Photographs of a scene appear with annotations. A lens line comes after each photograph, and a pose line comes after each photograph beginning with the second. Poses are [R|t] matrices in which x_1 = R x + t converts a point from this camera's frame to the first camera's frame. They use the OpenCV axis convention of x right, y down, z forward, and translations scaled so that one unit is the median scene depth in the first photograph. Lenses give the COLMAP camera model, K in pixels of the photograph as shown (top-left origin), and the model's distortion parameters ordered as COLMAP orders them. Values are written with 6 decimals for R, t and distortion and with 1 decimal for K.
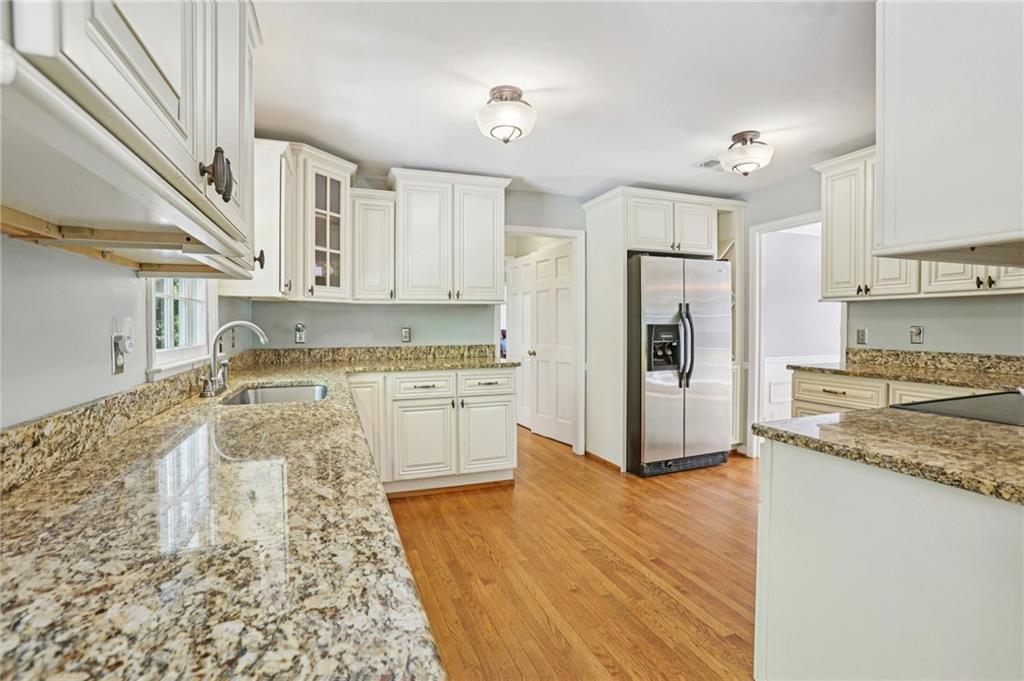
lens RADIAL K [[476.2, 0, 512.4], [0, 476.2, 335.9], [0, 0, 1]] dist [-0.040805, 0.010997]
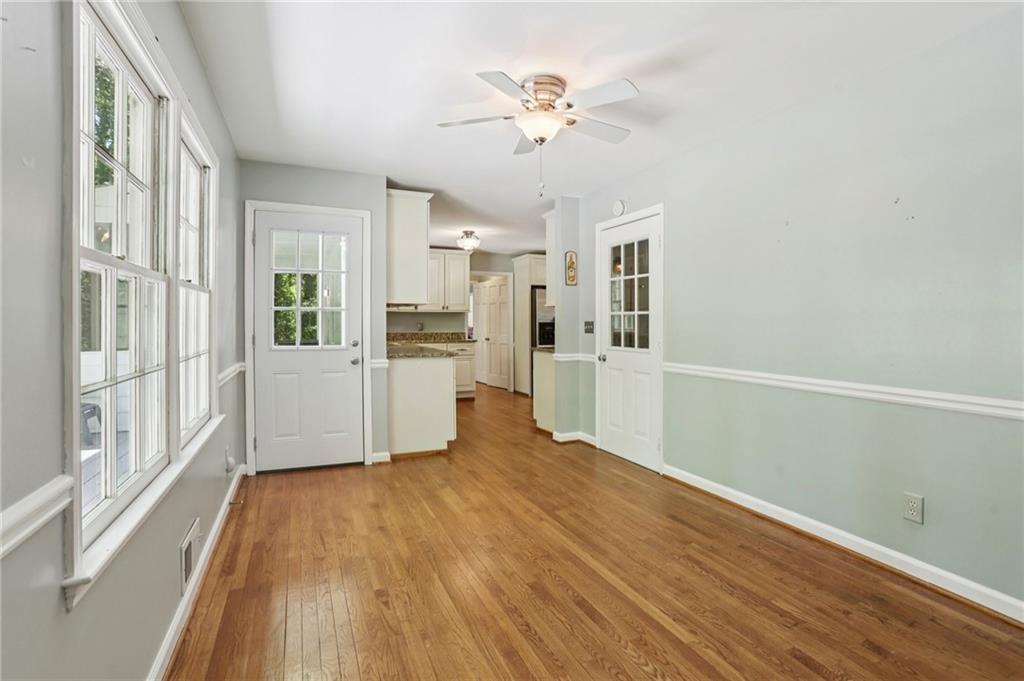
lens RADIAL K [[476.2, 0, 511.7], [0, 476.2, 332.5], [0, 0, 1]] dist [-0.040805, 0.010997]
pose [[0.998563, 0.002955, 0.053501, 0.051585], [-0.002671, 0.999982, -0.005383, 0.029673], [-0.053516, 0.005232, 0.998553, -1.005943]]
